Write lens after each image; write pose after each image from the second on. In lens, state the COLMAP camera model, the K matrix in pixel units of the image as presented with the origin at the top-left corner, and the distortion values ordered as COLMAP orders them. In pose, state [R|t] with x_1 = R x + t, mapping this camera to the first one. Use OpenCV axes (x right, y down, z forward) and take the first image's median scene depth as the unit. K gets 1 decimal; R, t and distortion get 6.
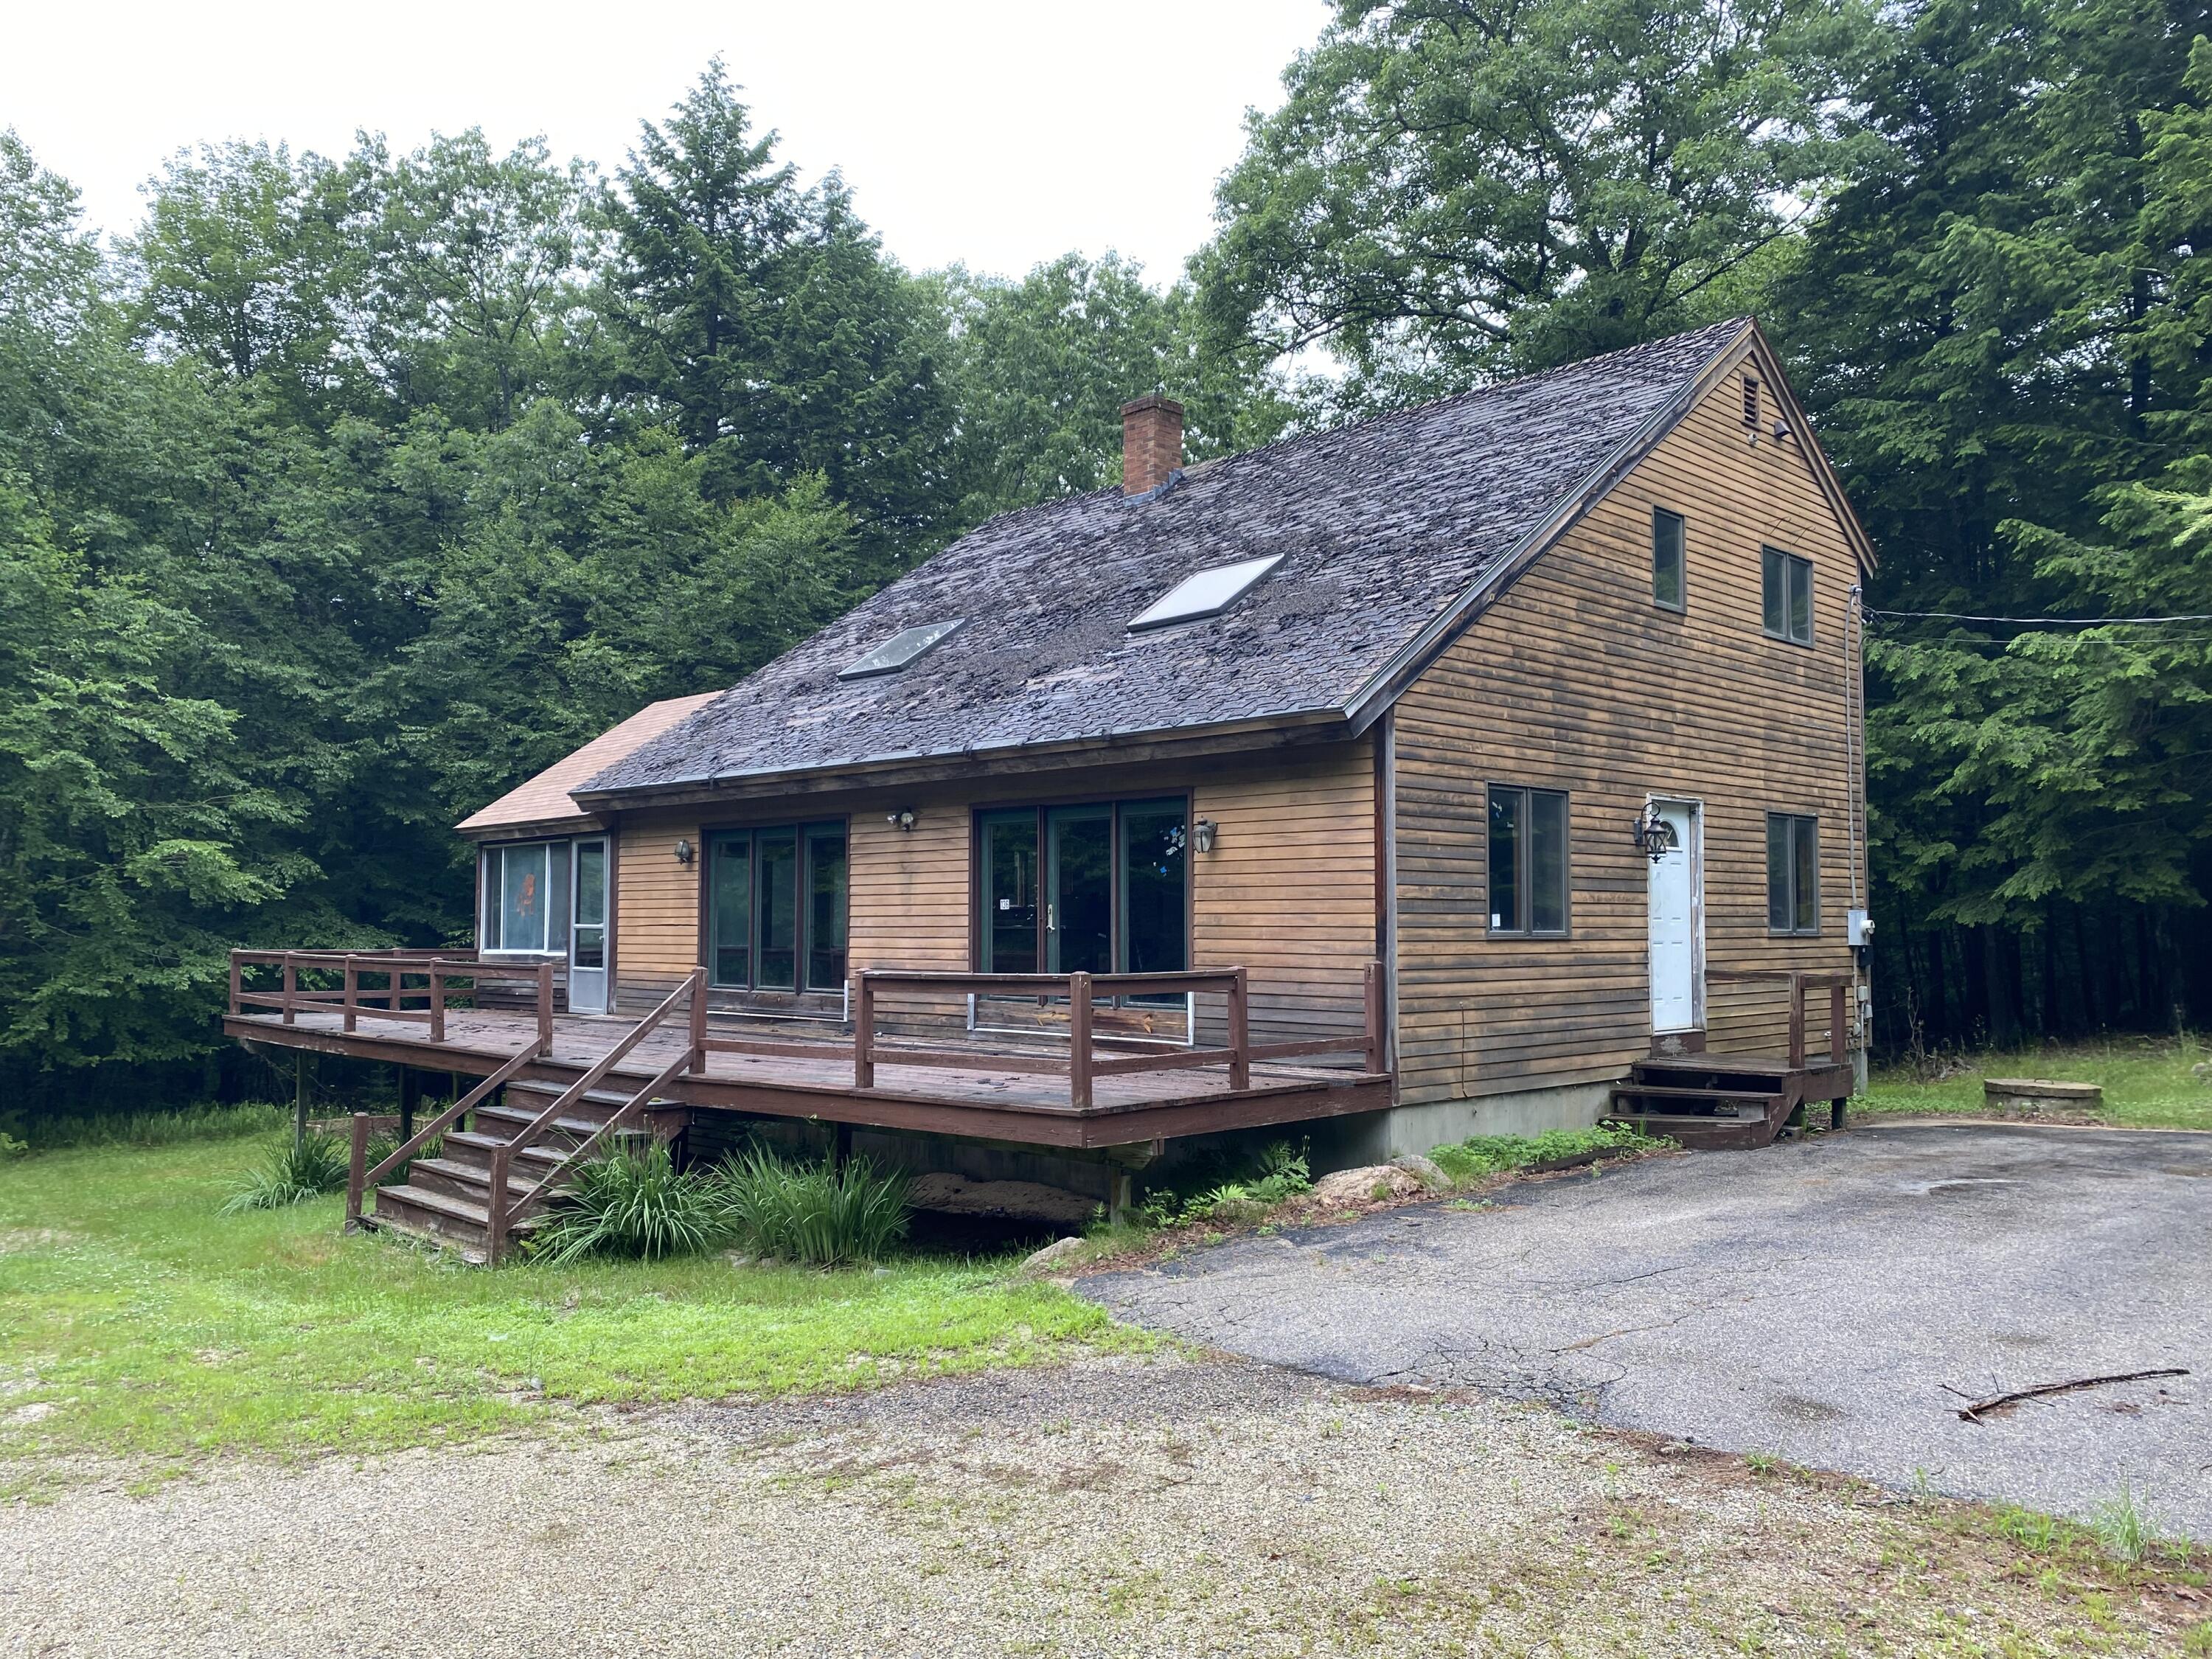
lens RADIAL K [[1707.6, 0, 1107.6], [0, 1707.6, 829.8], [0, 0, 1]] dist [0.000327, -0.000669]
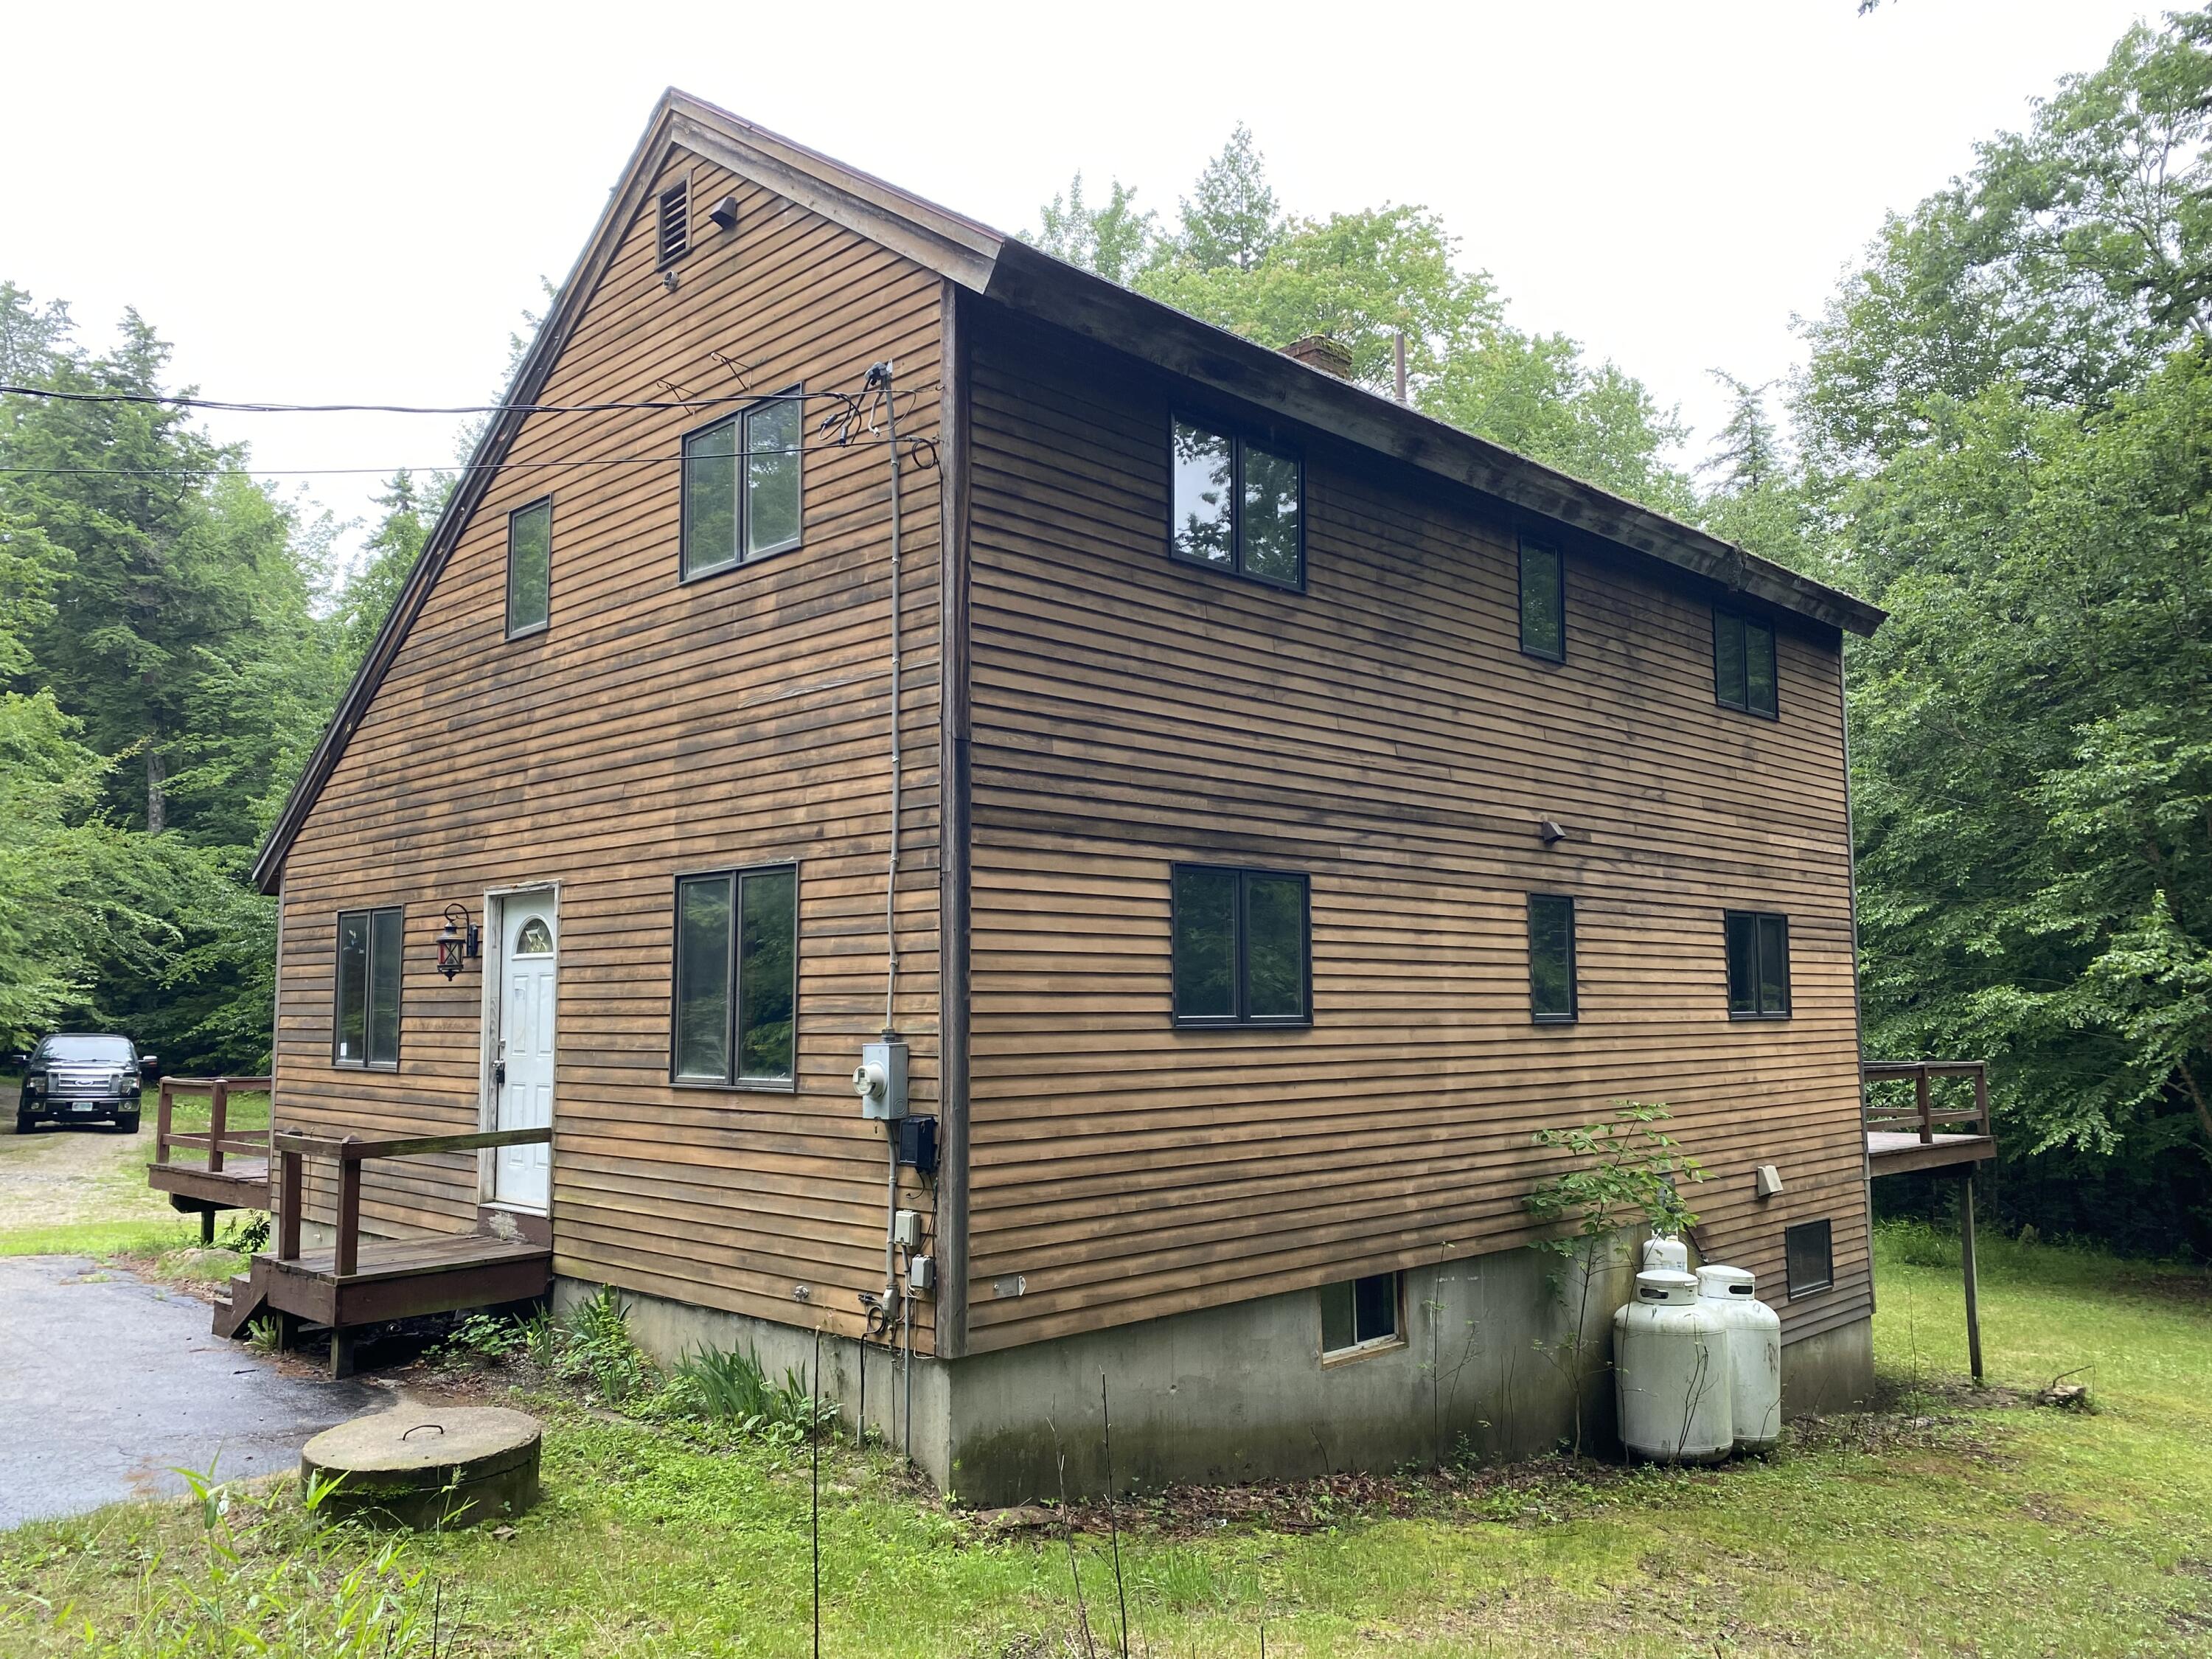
lens RADIAL K [[1707.6, 0, 1106.1], [0, 1707.6, 834.0], [0, 0, 1]] dist [0.000327, -0.000669]
pose [[0.014991, -0.102826, -0.994586, 1.028850], [0.059798, 0.993010, -0.101761, 0.046629], [0.998098, -0.057949, 0.021035, 1.189877]]
